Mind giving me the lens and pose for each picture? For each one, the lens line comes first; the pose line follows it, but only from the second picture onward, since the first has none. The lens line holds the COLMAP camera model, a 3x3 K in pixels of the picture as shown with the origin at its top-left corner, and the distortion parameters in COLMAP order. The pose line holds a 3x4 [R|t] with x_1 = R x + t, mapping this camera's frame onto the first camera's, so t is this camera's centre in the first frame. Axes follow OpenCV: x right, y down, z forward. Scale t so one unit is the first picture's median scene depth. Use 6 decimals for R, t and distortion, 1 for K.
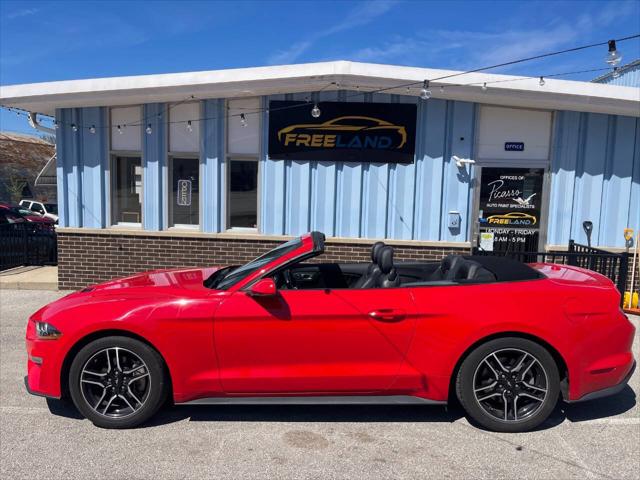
lens RADIAL K [[487.5, 0, 316.0], [0, 487.5, 237.1], [0, 0, 1]] dist [0.071740, -0.100043]
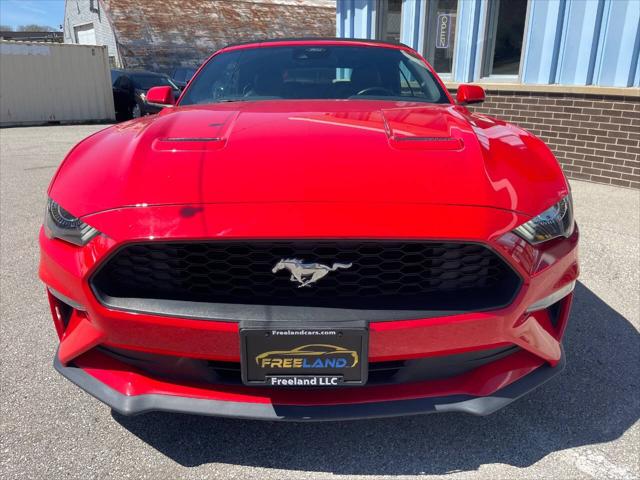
lens RADIAL K [[487.5, 0, 318.0], [0, 487.5, 243.6], [0, 0, 1]] dist [0.071740, -0.100043]
pose [[0.662425, 0.226878, -0.713946, 0.270510], [-0.049562, 0.964221, 0.260425, 0.049184], [0.747487, -0.137127, 0.649969, 0.282360]]
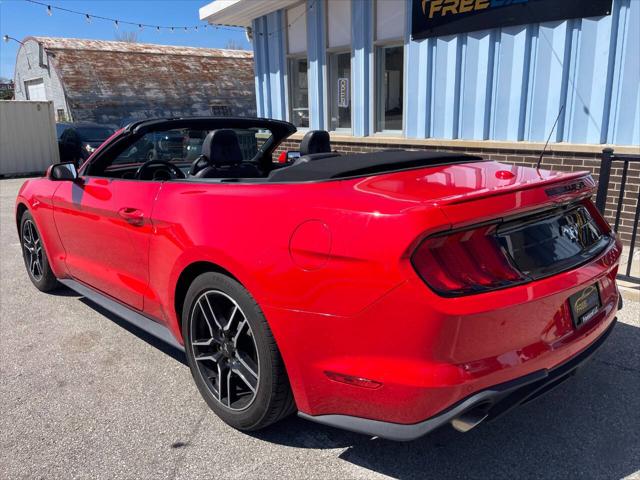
lens RADIAL K [[487.5, 0, 316.4], [0, 487.5, 236.2], [0, 0, 1]] dist [0.071740, -0.100043]
pose [[0.718197, 0.131432, -0.683315, 0.385815], [-0.022515, 0.985875, 0.165964, 0.025485], [0.695476, -0.103810, 0.711011, 0.293490]]
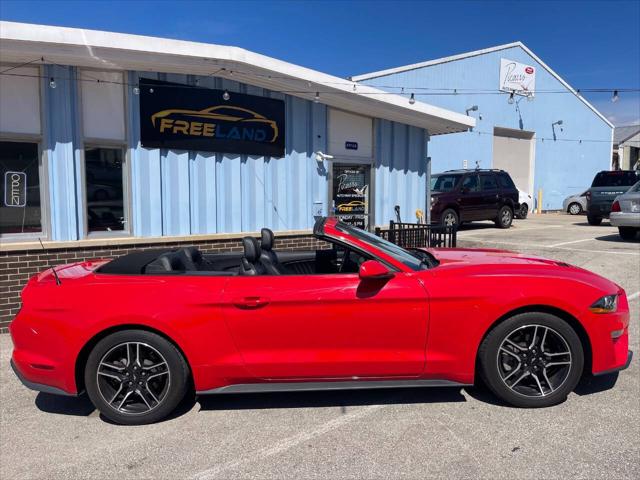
lens RADIAL K [[487.5, 0, 331.9], [0, 487.5, 242.6], [0, 0, 1]] dist [0.071740, -0.100043]
pose [[0.734887, -0.090682, 0.672099, -0.446490], [0.082982, 0.995597, 0.043595, -0.005405], [-0.673093, 0.023734, 0.739177, 0.158762]]
